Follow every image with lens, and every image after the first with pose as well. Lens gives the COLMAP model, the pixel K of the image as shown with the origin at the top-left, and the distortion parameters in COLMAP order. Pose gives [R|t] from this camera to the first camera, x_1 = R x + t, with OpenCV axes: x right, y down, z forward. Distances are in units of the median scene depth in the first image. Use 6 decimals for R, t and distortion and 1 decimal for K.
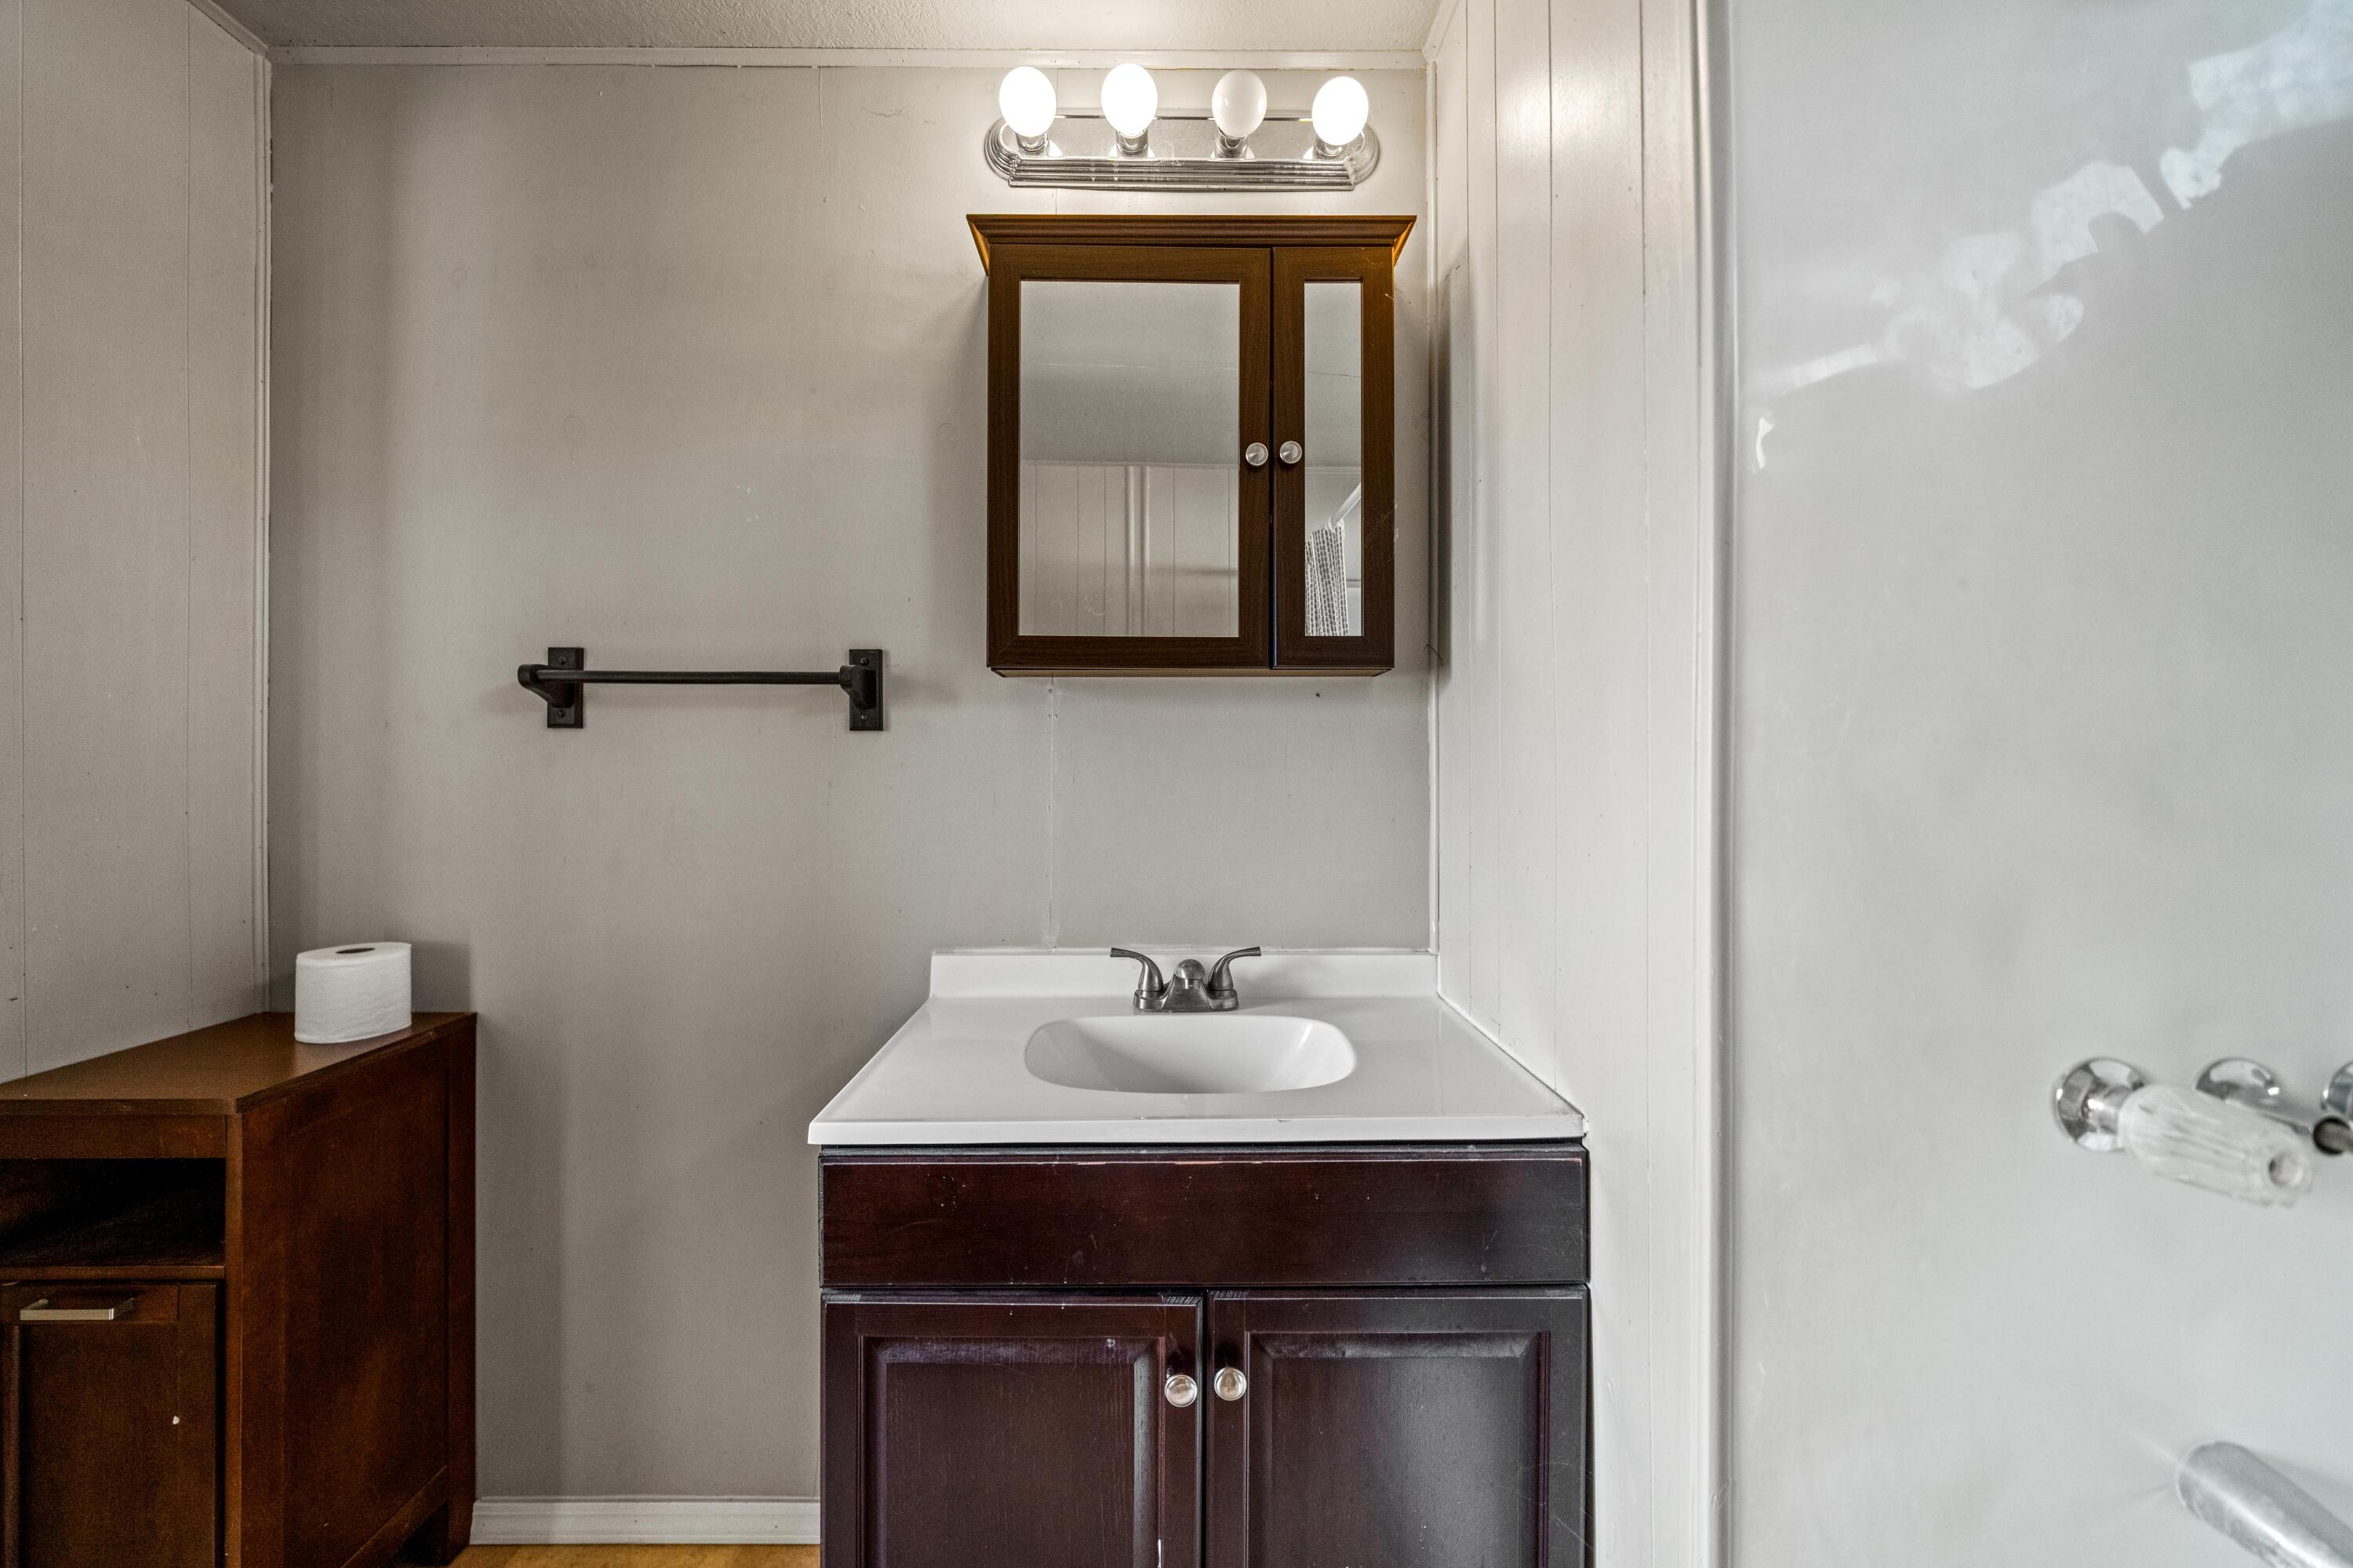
lens RADIAL K [[885.5, 0, 1173.3], [0, 885.5, 762.7], [0, 0, 1]] dist [-0.003243, -0.000106]
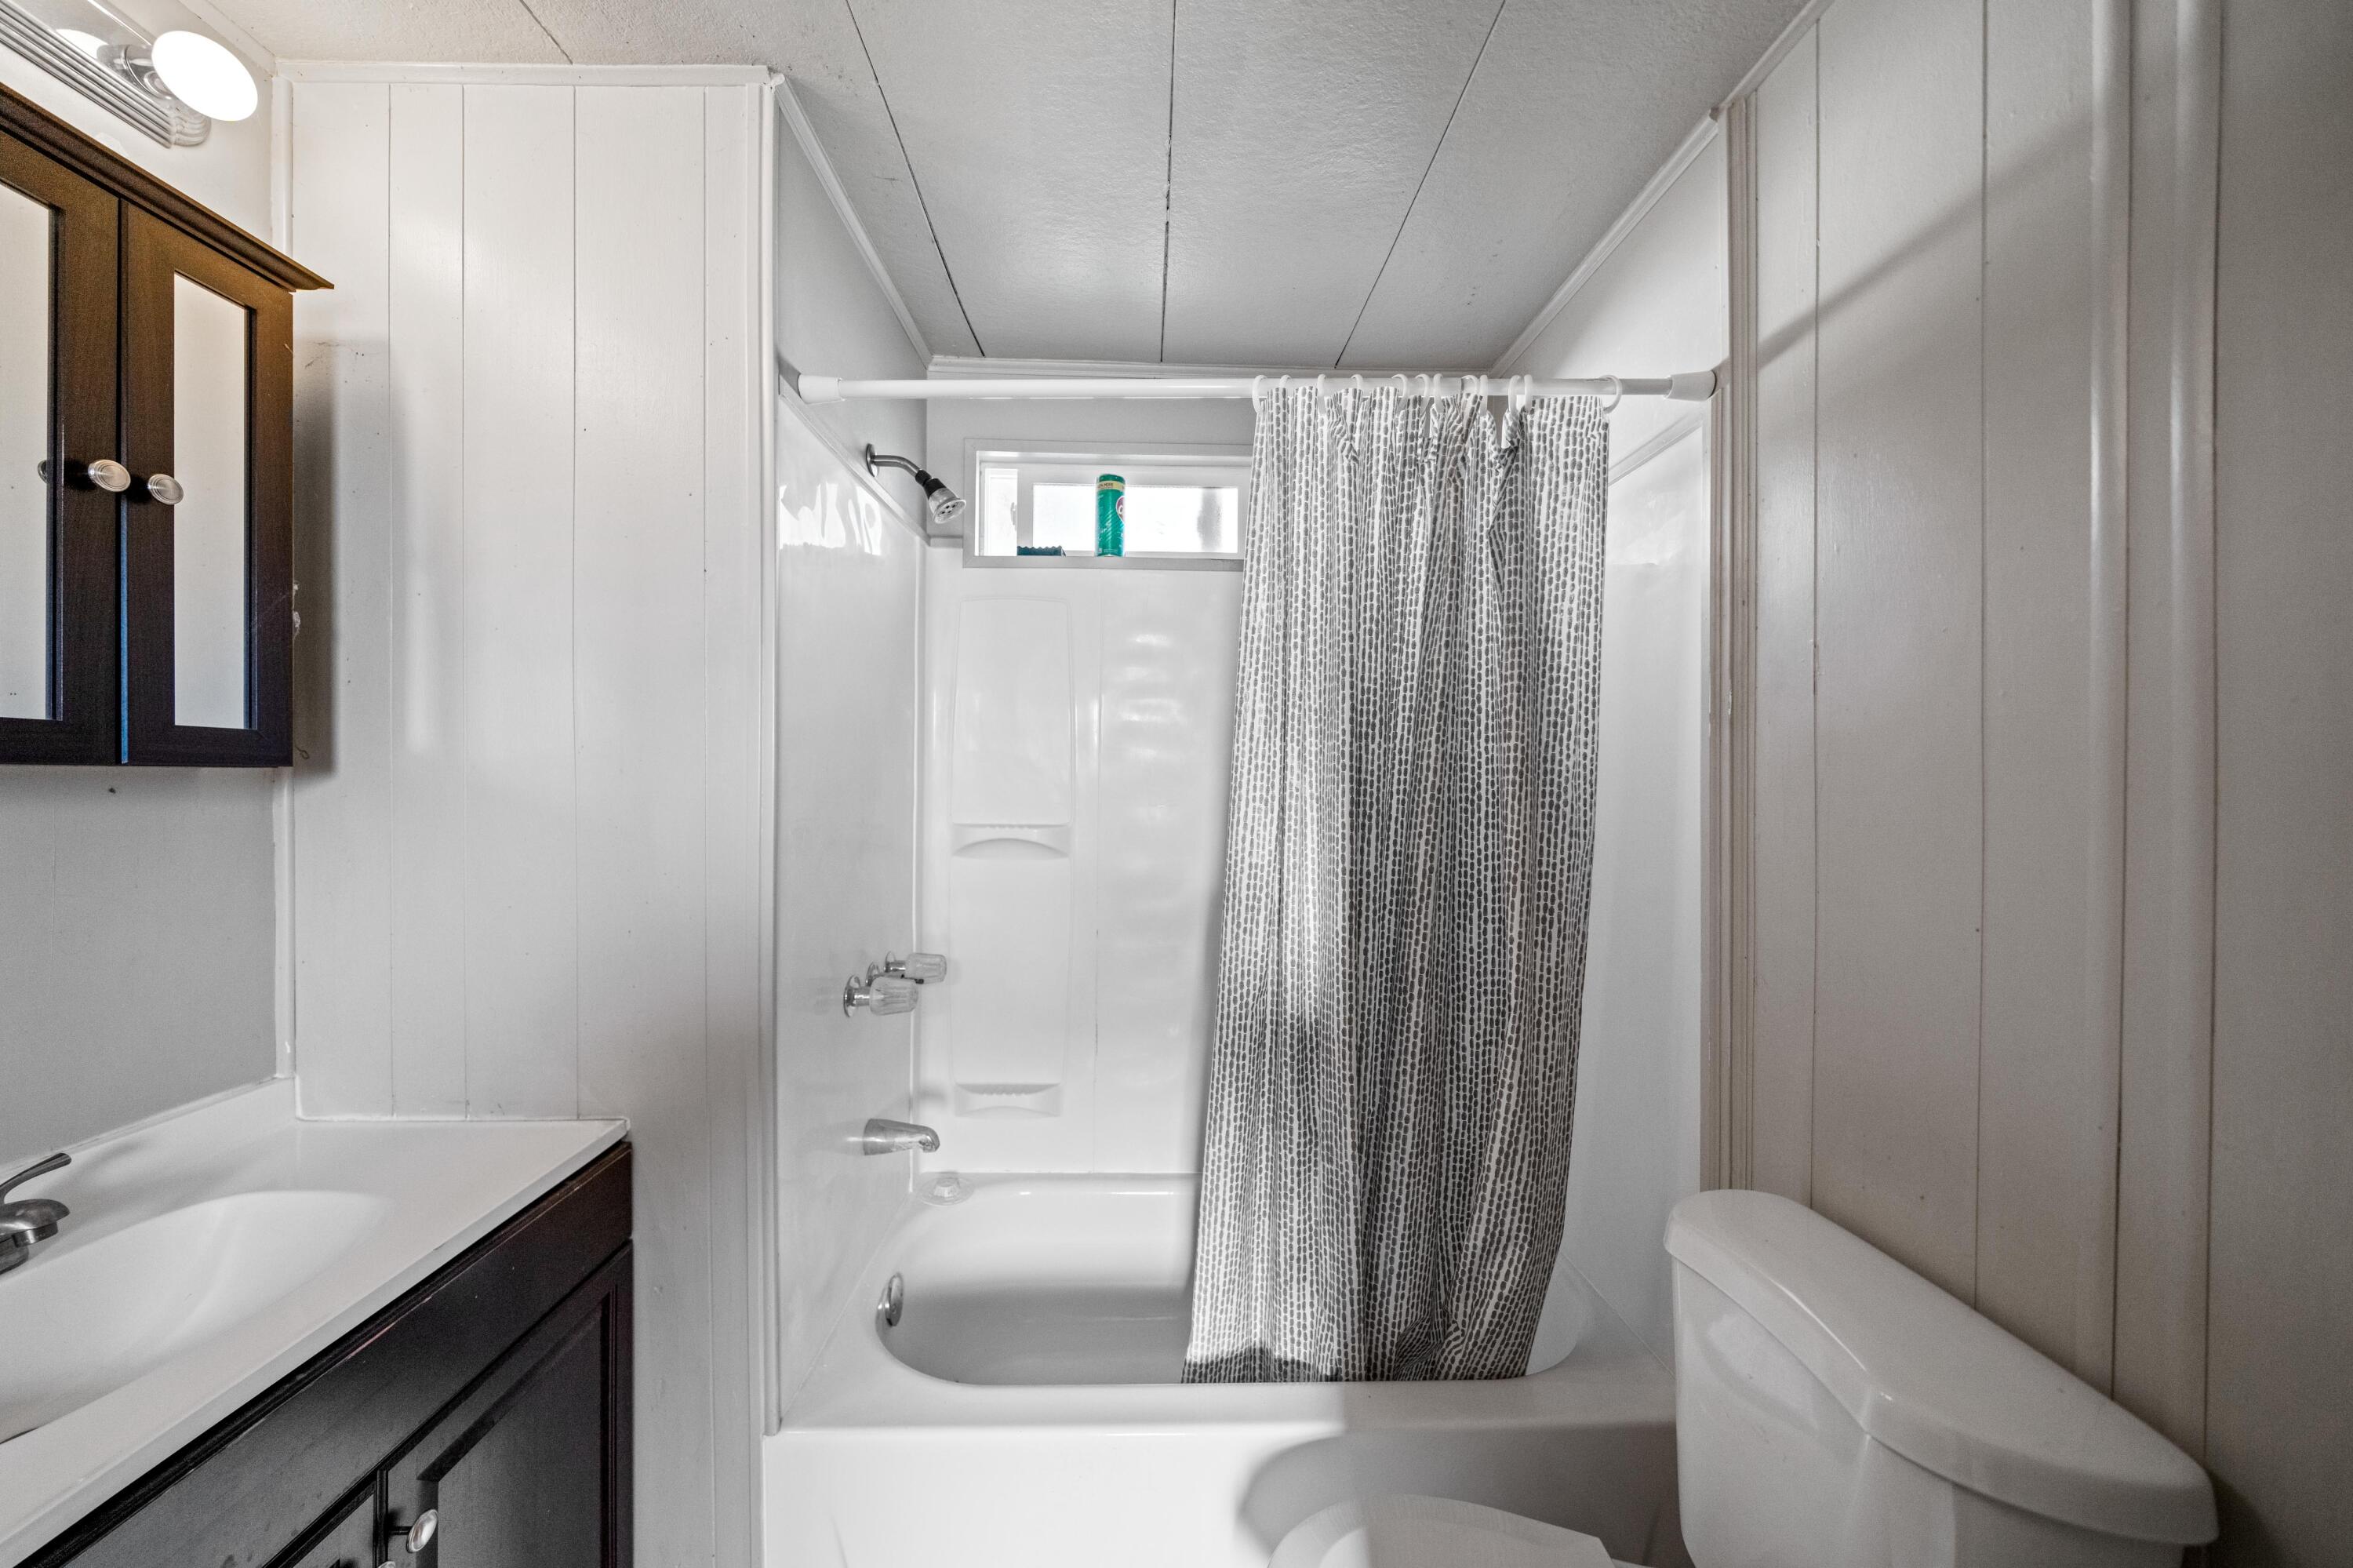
lens RADIAL K [[798.5, 0, 1170.8], [0, 798.5, 781.9], [0, 0, 1]] dist [0.002519, 0.000143]
pose [[-0.024809, -0.004410, 0.999682, -0.581274], [-0.009000, 0.999951, 0.004188, -0.102925], [-0.999652, -0.008893, -0.024848, 0.131485]]
